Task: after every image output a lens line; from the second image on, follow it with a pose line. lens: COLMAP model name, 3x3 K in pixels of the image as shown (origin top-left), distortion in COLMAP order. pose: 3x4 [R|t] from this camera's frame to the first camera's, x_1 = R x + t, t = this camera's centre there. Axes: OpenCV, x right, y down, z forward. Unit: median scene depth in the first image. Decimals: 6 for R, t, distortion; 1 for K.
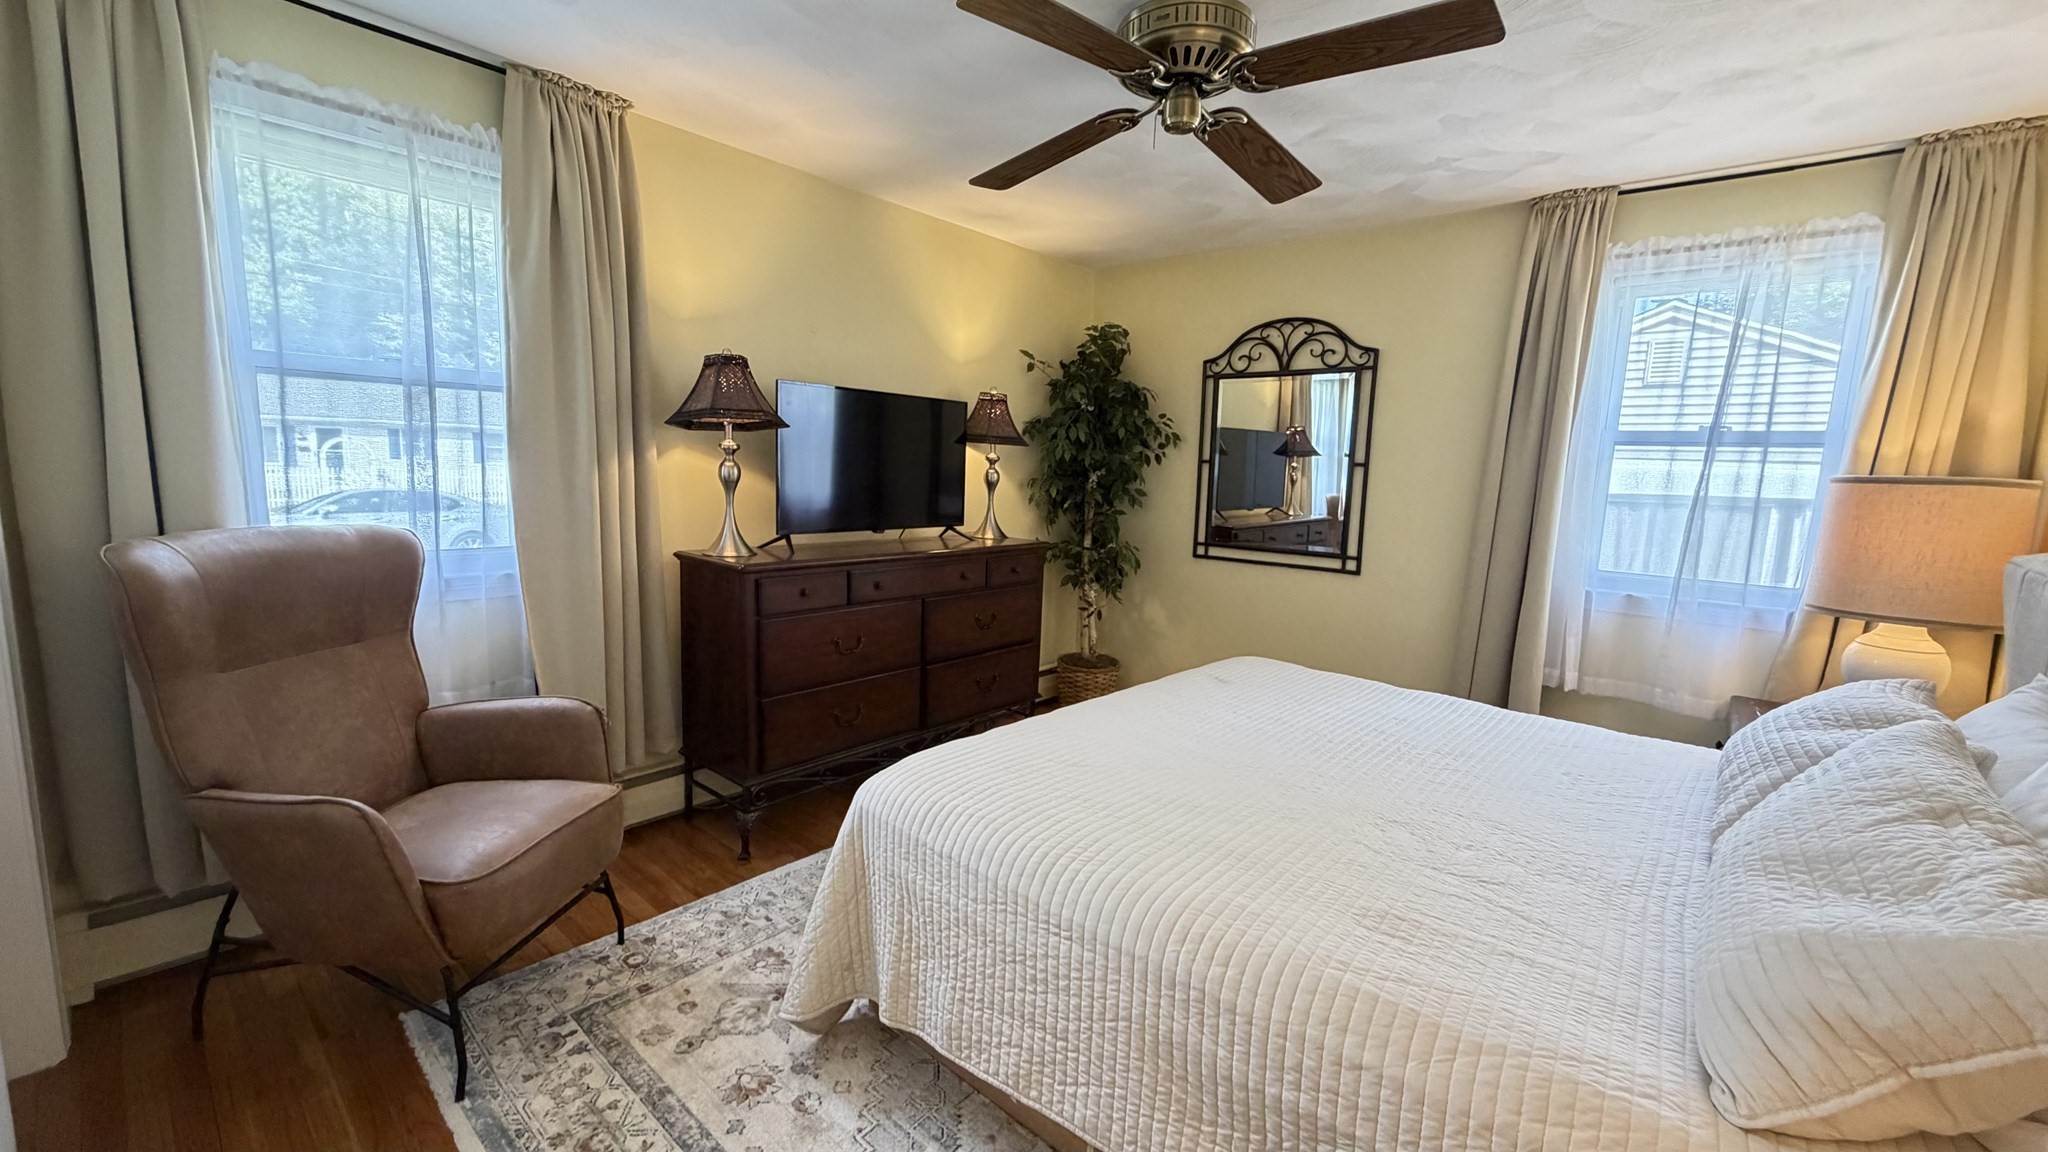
lens RADIAL K [[809.1, 0, 1019.0], [0, 809.1, 573.2], [0, 0, 1]] dist [0.000868, 0.000158]
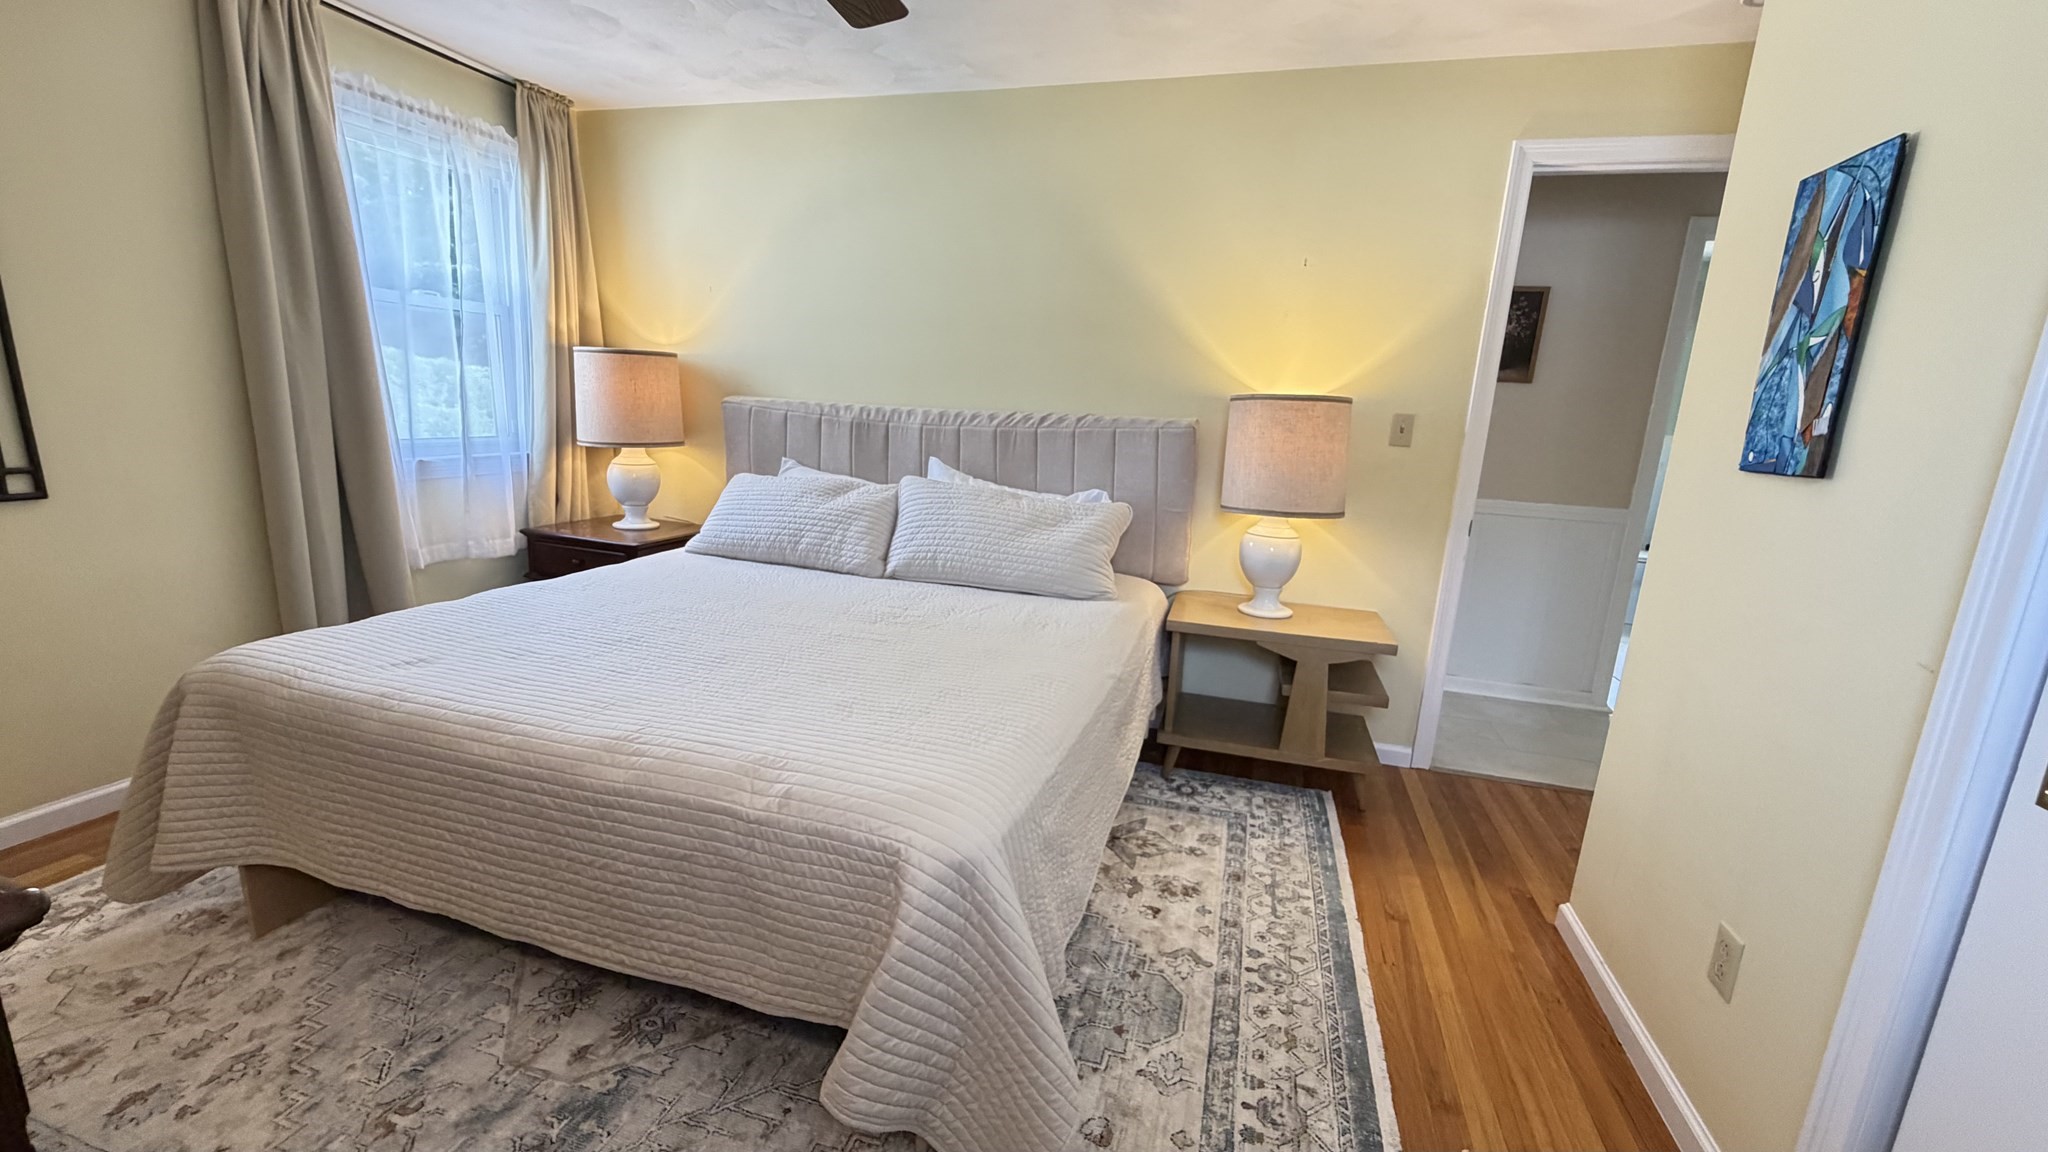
lens RADIAL K [[809.1, 0, 1019.0], [0, 809.1, 573.2], [0, 0, 1]] dist [0.000868, 0.000158]
pose [[-0.410293, -0.244989, 0.878430, -0.763396], [0.062596, 0.953403, 0.295136, -0.146828], [-0.909803, 0.176079, -0.375839, 1.187179]]
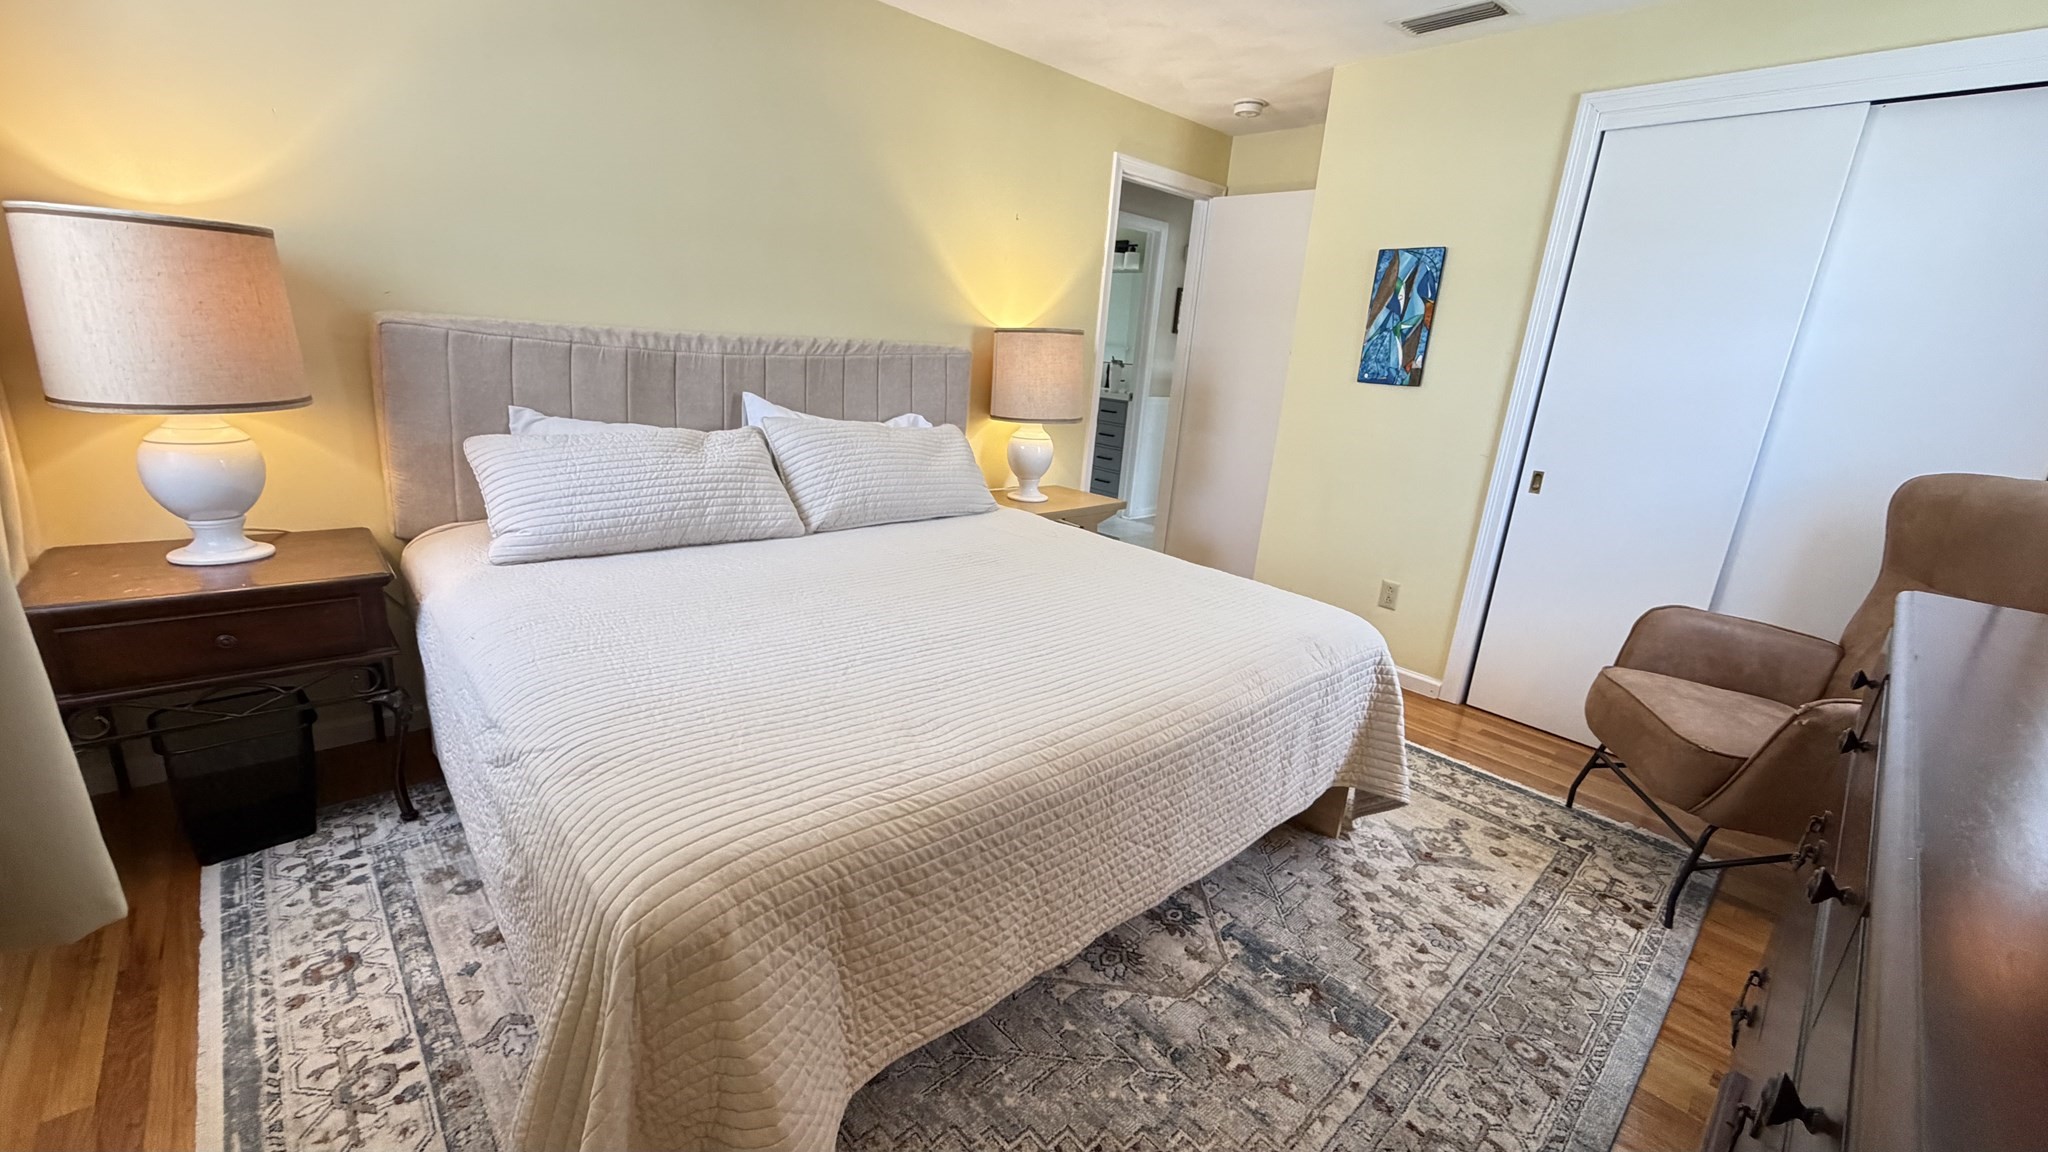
lens RADIAL K [[809.1, 0, 1019.0], [0, 809.1, 573.2], [0, 0, 1]] dist [0.000868, 0.000158]
pose [[-0.987497, -0.134675, 0.081934, 0.229718], [-0.089729, 0.907534, 0.410280, -0.242429], [-0.129612, 0.397799, -0.908271, 2.097986]]
